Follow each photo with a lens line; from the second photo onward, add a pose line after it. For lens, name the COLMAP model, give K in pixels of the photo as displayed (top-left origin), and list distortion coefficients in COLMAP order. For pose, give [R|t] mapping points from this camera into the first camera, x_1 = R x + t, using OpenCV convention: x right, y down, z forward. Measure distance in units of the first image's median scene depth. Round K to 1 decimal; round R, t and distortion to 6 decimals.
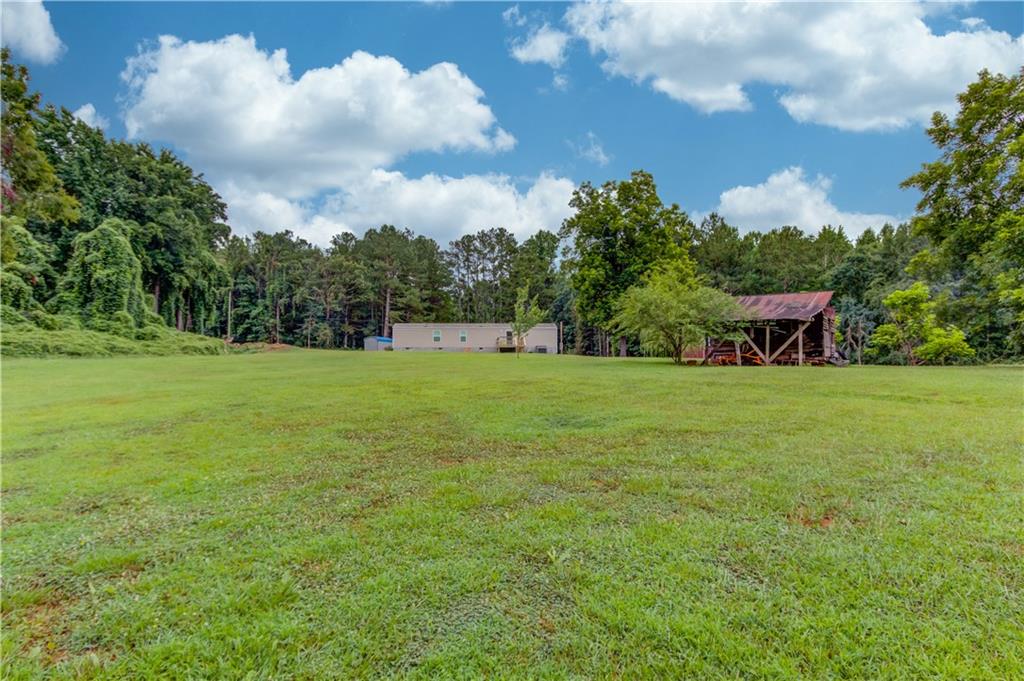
lens RADIAL K [[554.8, 0, 489.6], [0, 554.8, 343.6], [0, 0, 1]] dist [0.031859, -0.001607]
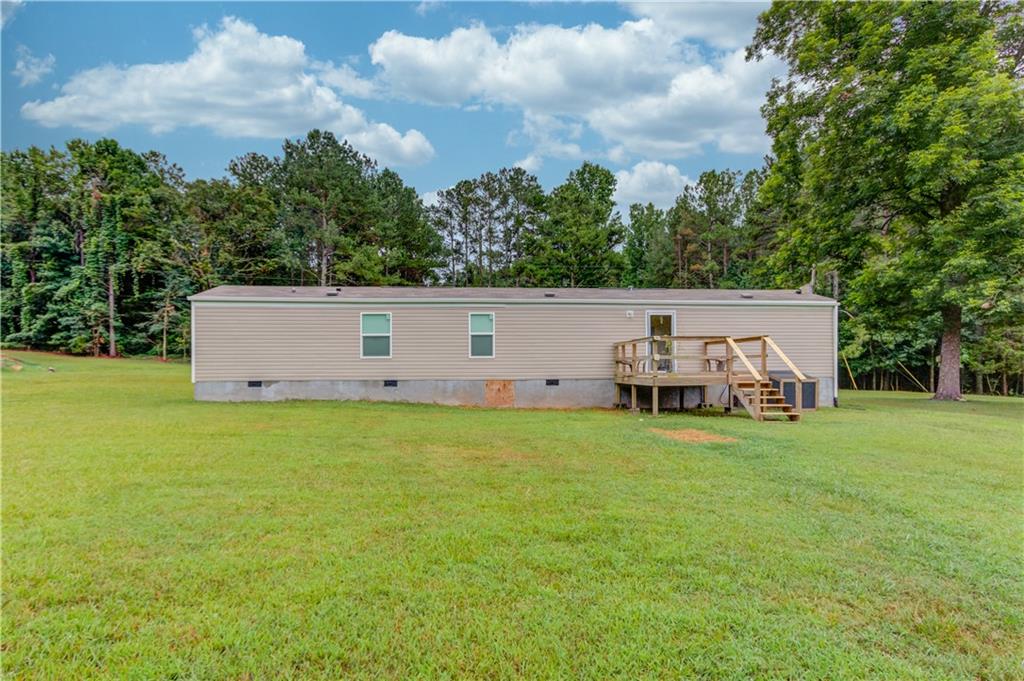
lens RADIAL K [[554.8, 0, 489.6], [0, 554.8, 343.6], [0, 0, 1]] dist [0.031859, -0.001607]
pose [[0.999868, -0.001261, 0.016197, -0.029033], [0.001249, 0.999999, 0.000787, -0.005583], [-0.016198, -0.000766, 0.999869, 0.452192]]
